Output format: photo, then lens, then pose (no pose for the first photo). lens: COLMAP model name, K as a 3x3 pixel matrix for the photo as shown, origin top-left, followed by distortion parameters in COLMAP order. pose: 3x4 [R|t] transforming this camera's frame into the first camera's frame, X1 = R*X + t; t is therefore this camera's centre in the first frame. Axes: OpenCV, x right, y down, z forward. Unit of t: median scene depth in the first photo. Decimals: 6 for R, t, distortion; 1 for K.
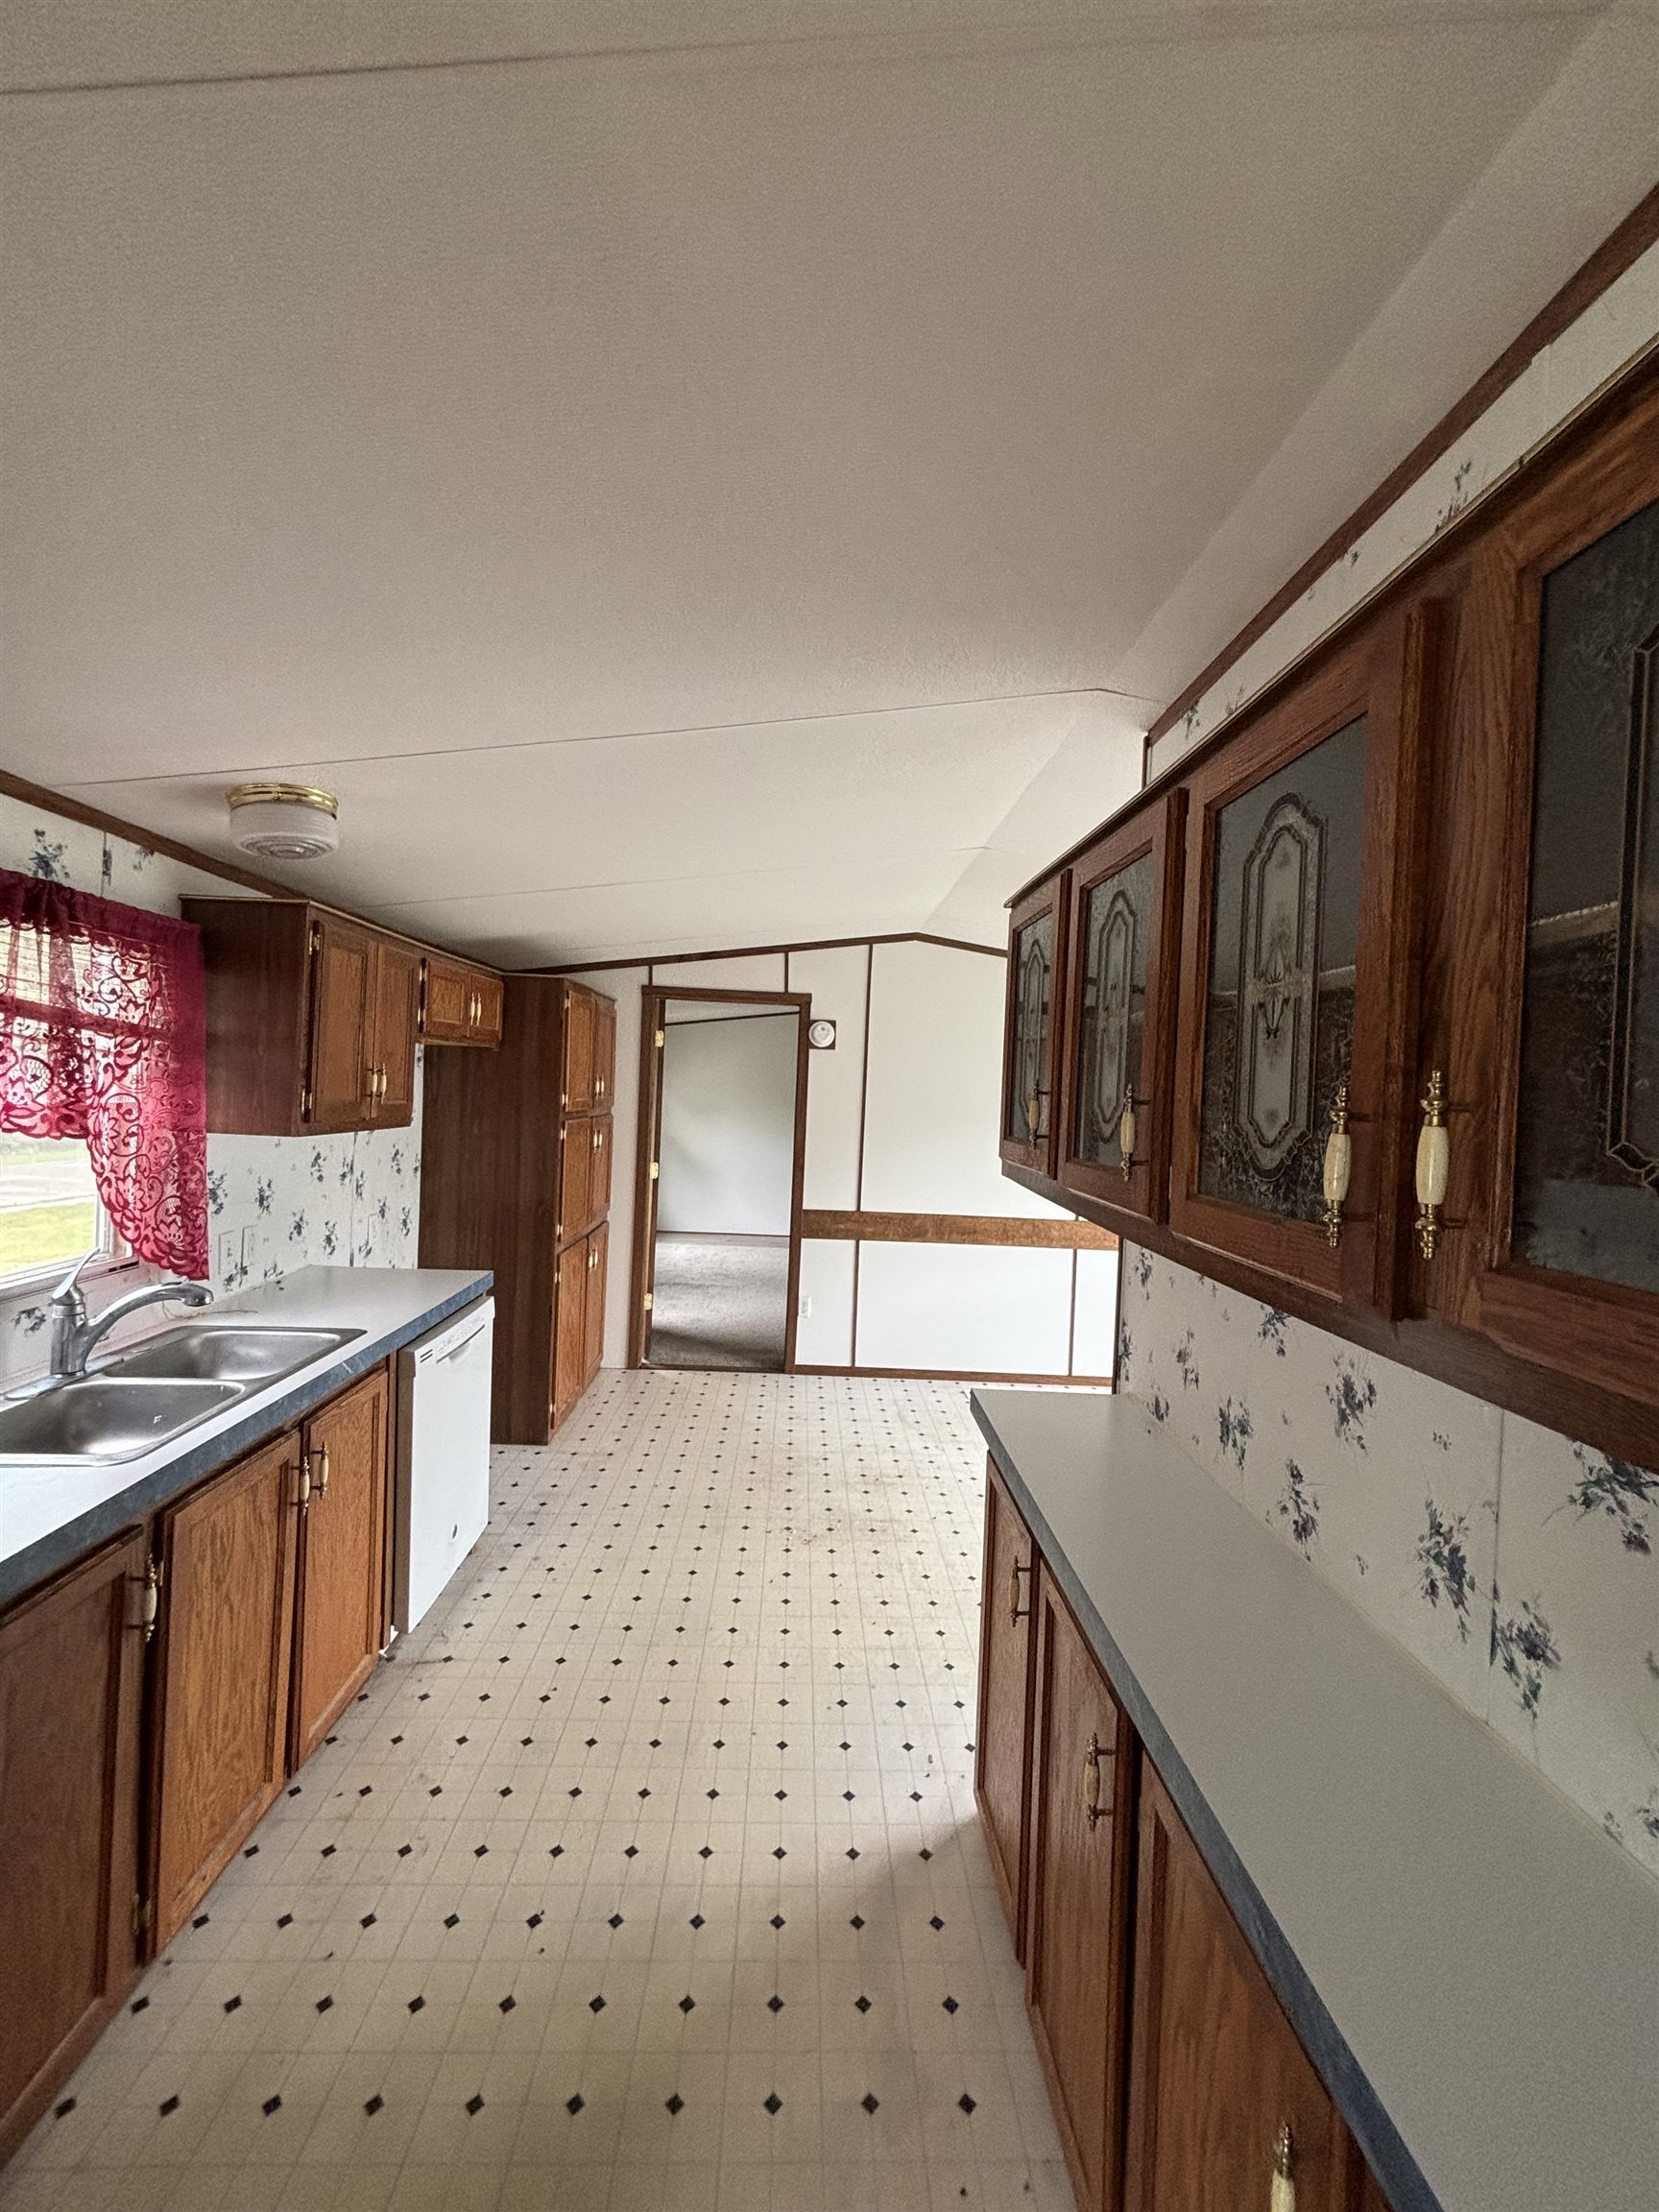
lens RADIAL K [[893.5, 0, 829.5], [0, 893.5, 1106.0], [0, 0, 1]] dist [0.021729, 0.000055]
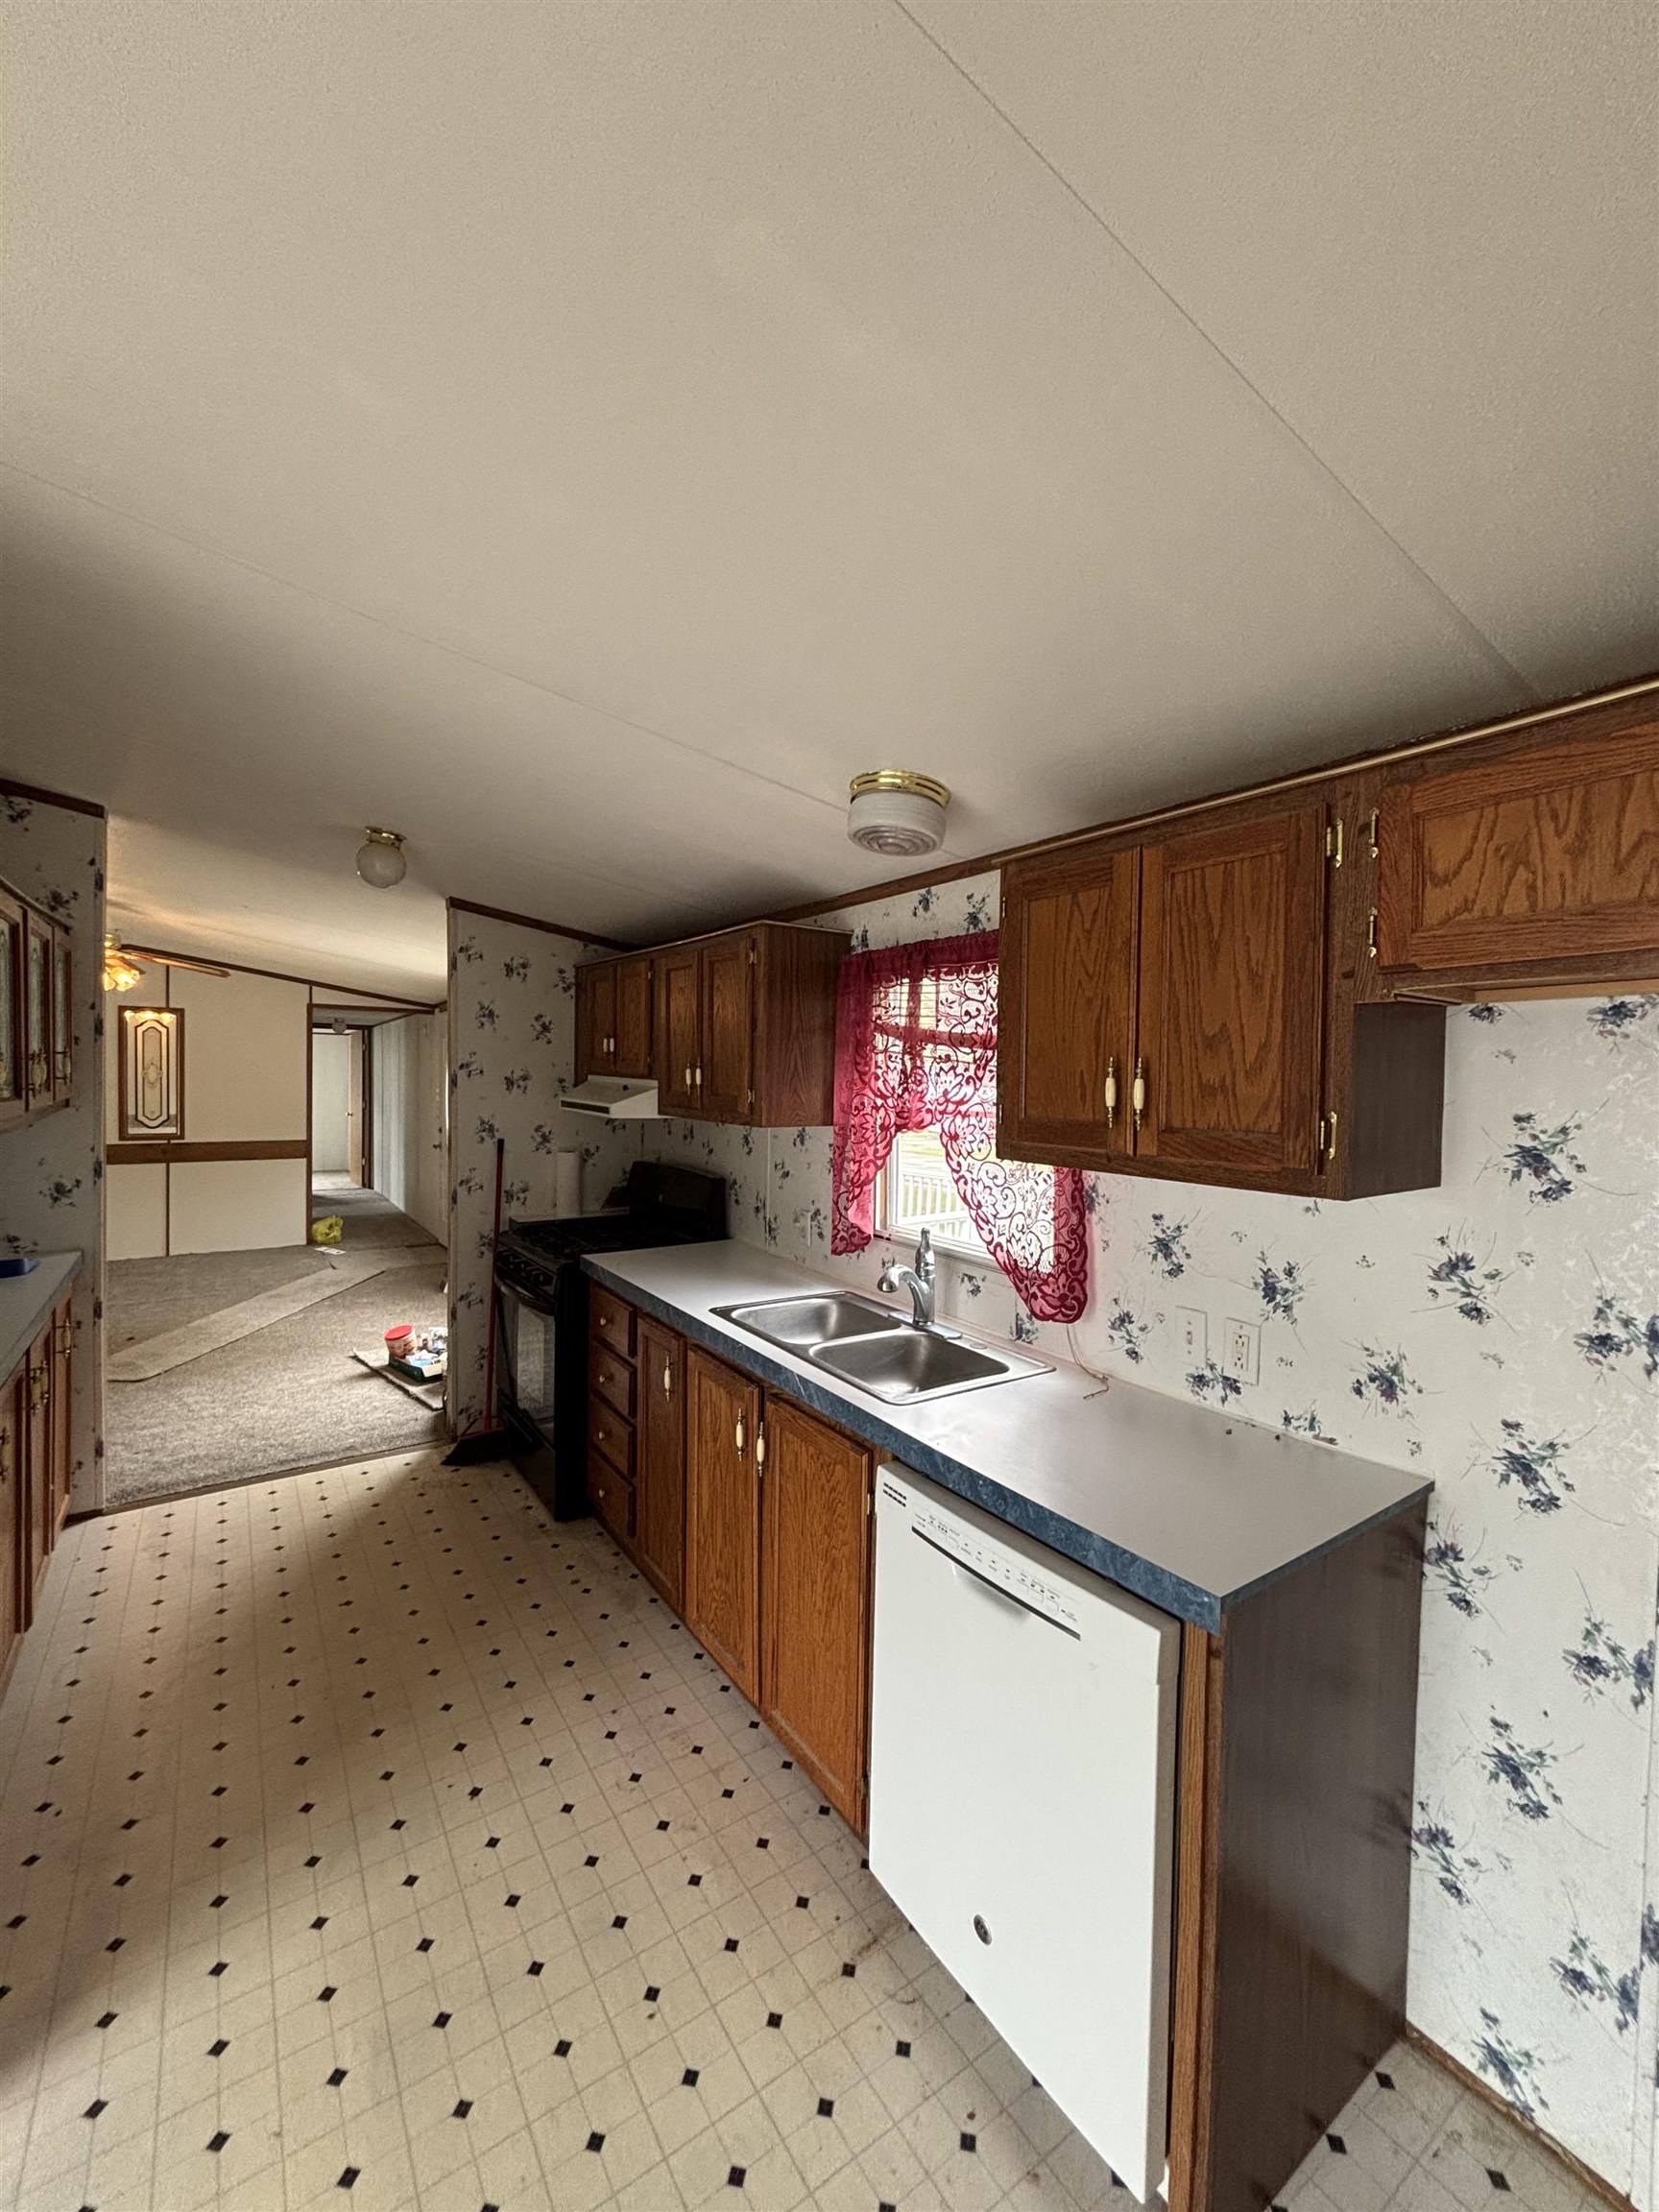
lens RADIAL K [[878.6, 0, 829.5], [0, 878.6, 1106.0], [0, 0, 1]] dist [0.001195, -0.000084]
pose [[-0.841634, -0.045396, -0.538137, -0.051940], [-0.068009, 0.997437, 0.022222, -0.020766], [0.535749, 0.055301, -0.842565, 1.747479]]
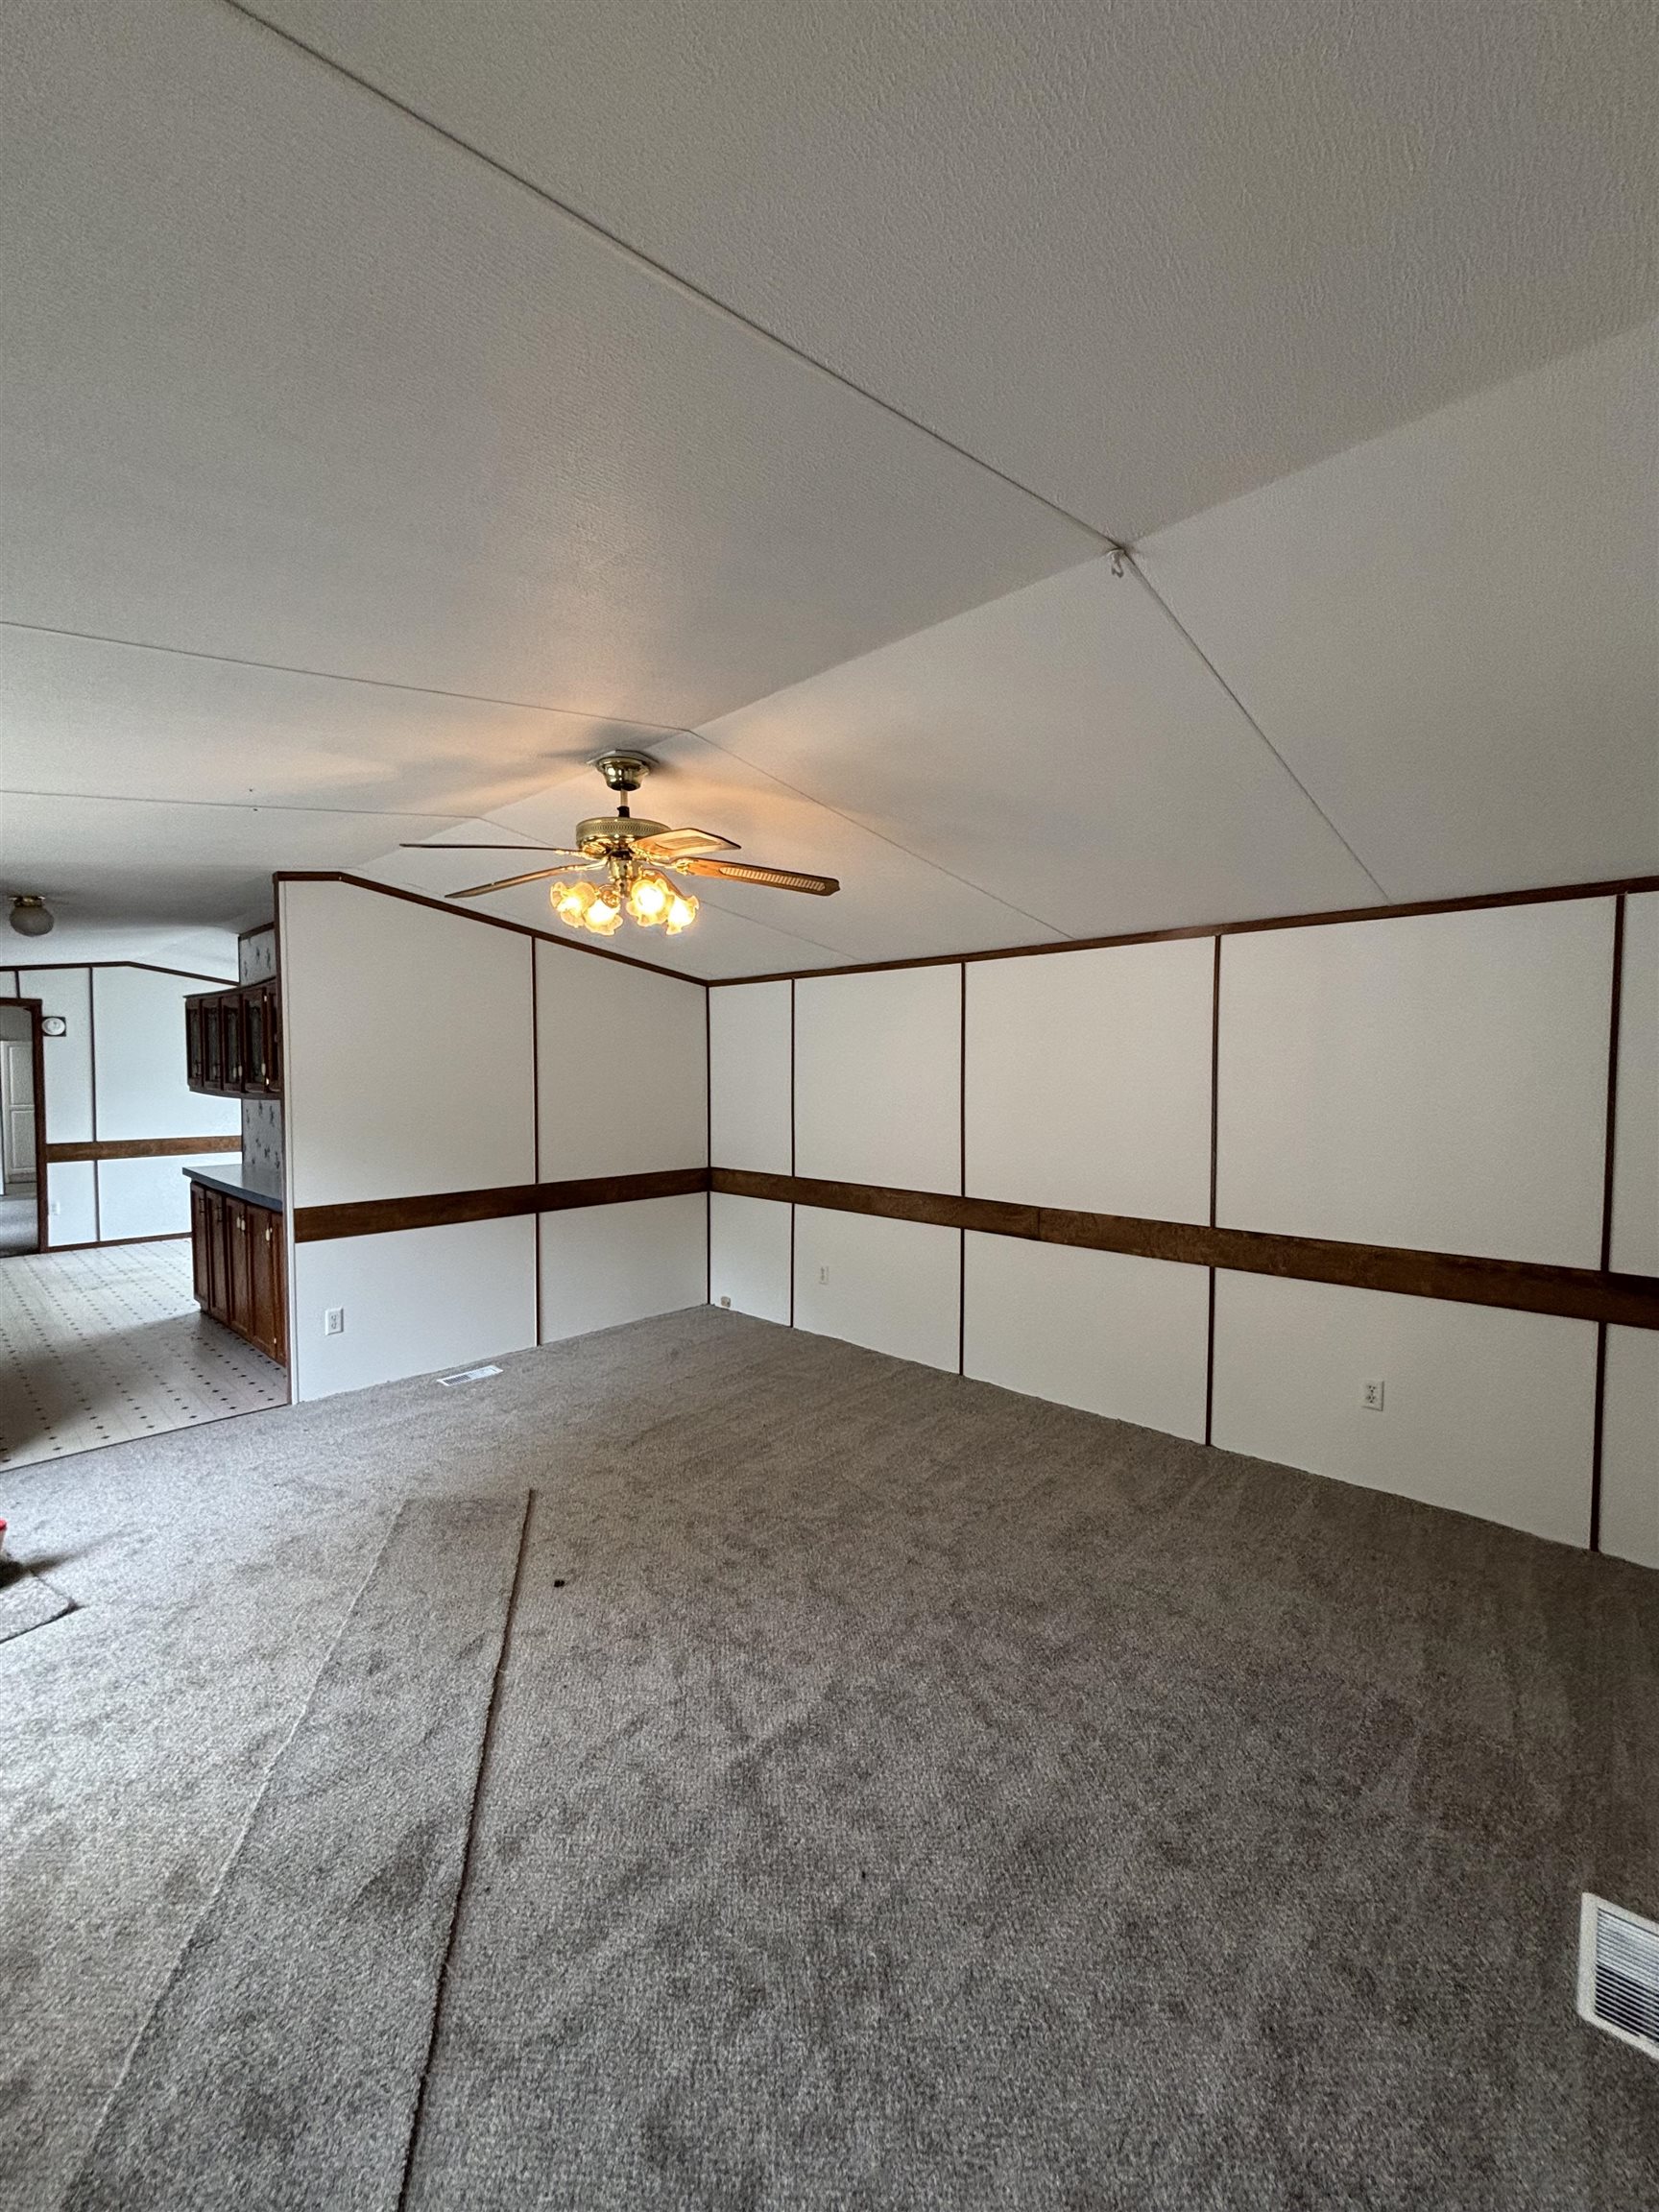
lens RADIAL K [[893.5, 0, 829.5], [0, 893.5, 1106.0], [0, 0, 1]] dist [0.021729, 0.000055]
pose [[0.717297, -0.068186, 0.693424, -0.321096], [0.036968, 0.997523, 0.059848, 0.024729], [-0.695787, -0.017294, 0.718040, -2.325955]]
